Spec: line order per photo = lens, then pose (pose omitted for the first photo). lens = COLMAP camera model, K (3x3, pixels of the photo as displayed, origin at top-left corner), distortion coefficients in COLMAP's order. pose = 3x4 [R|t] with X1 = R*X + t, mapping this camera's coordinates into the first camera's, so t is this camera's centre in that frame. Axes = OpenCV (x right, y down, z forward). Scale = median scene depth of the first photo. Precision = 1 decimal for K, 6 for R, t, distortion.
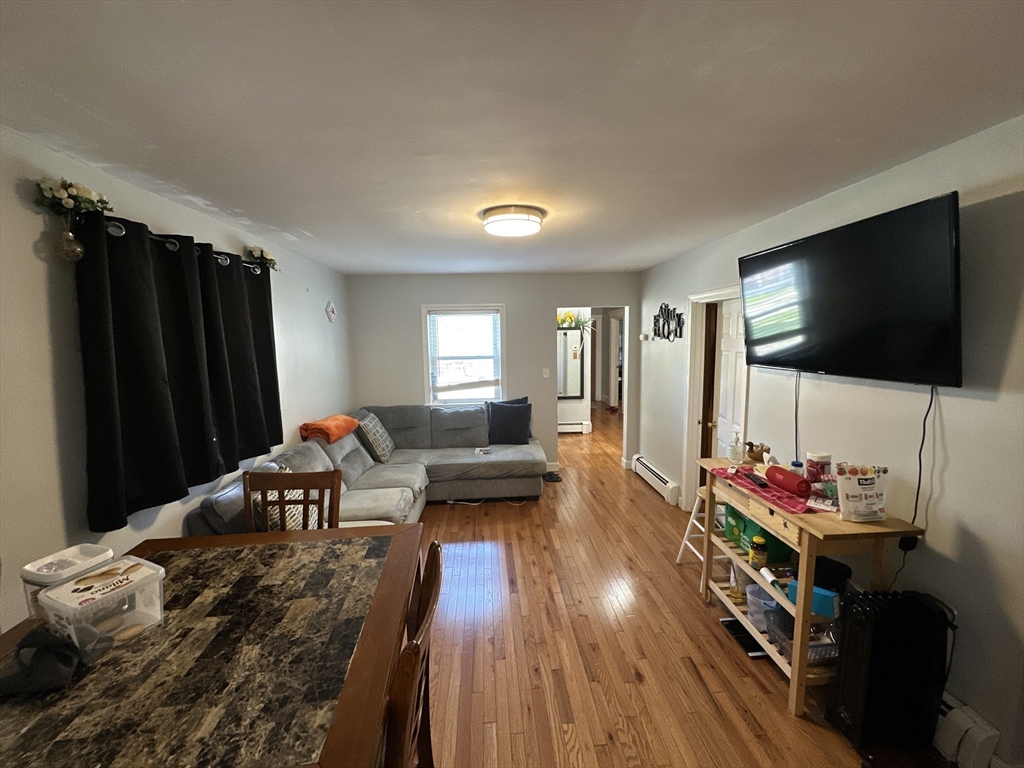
lens RADIAL K [[409.0, 0, 513.2], [0, 409.0, 383.6], [0, 0, 1]] dist [-0.002968, 0.000600]
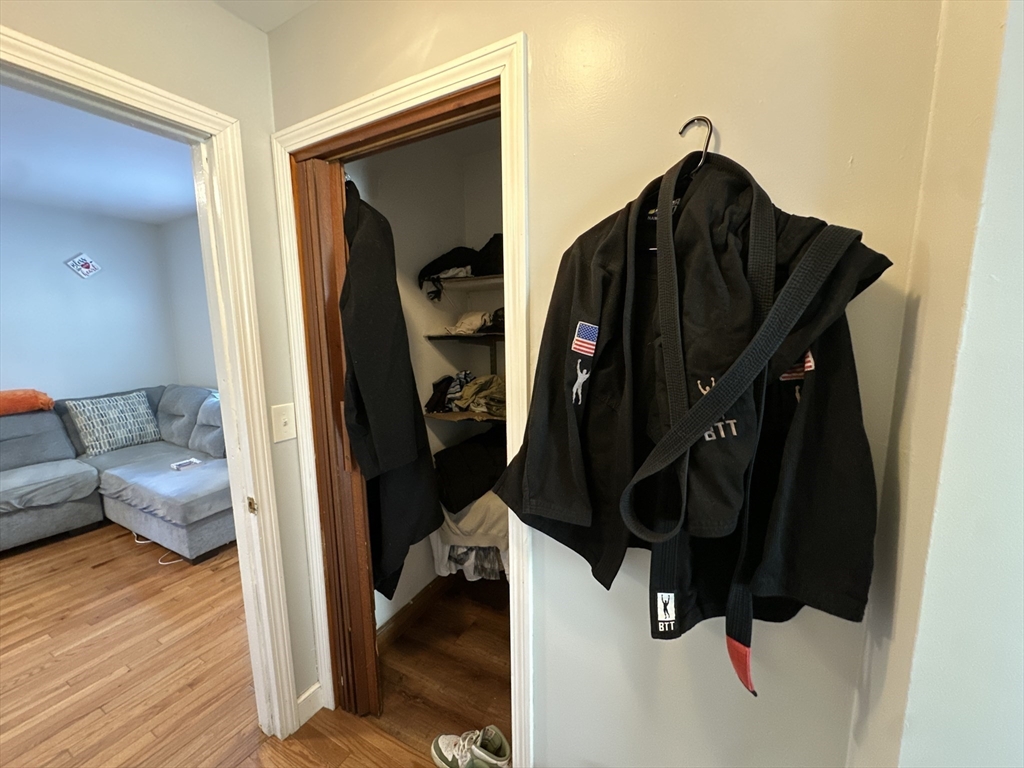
lens RADIAL K [[409.0, 0, 513.2], [0, 409.0, 383.6], [0, 0, 1]] dist [-0.002968, 0.000600]
pose [[0.841776, 0.082387, -0.533503, 0.765763], [-0.064150, 0.996549, 0.052675, -0.036808], [0.536002, -0.010116, 0.844156, 0.780049]]
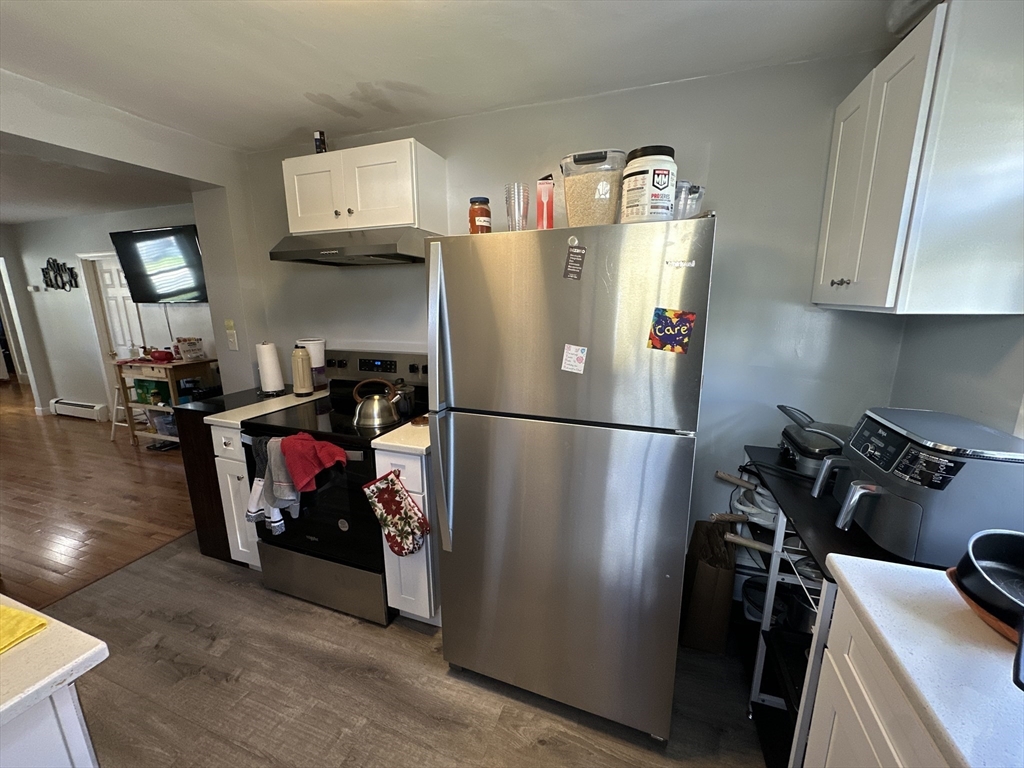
lens RADIAL K [[410.2, 0, 512.0], [0, 410.2, 384.0], [0, 0, 1]] dist [-0.005706, -0.000123]
pose [[0.385758, -0.180462, 0.904778, -0.249541], [0.110161, 0.982677, 0.149031, 0.134980], [-0.915999, 0.042182, 0.398956, -0.682430]]
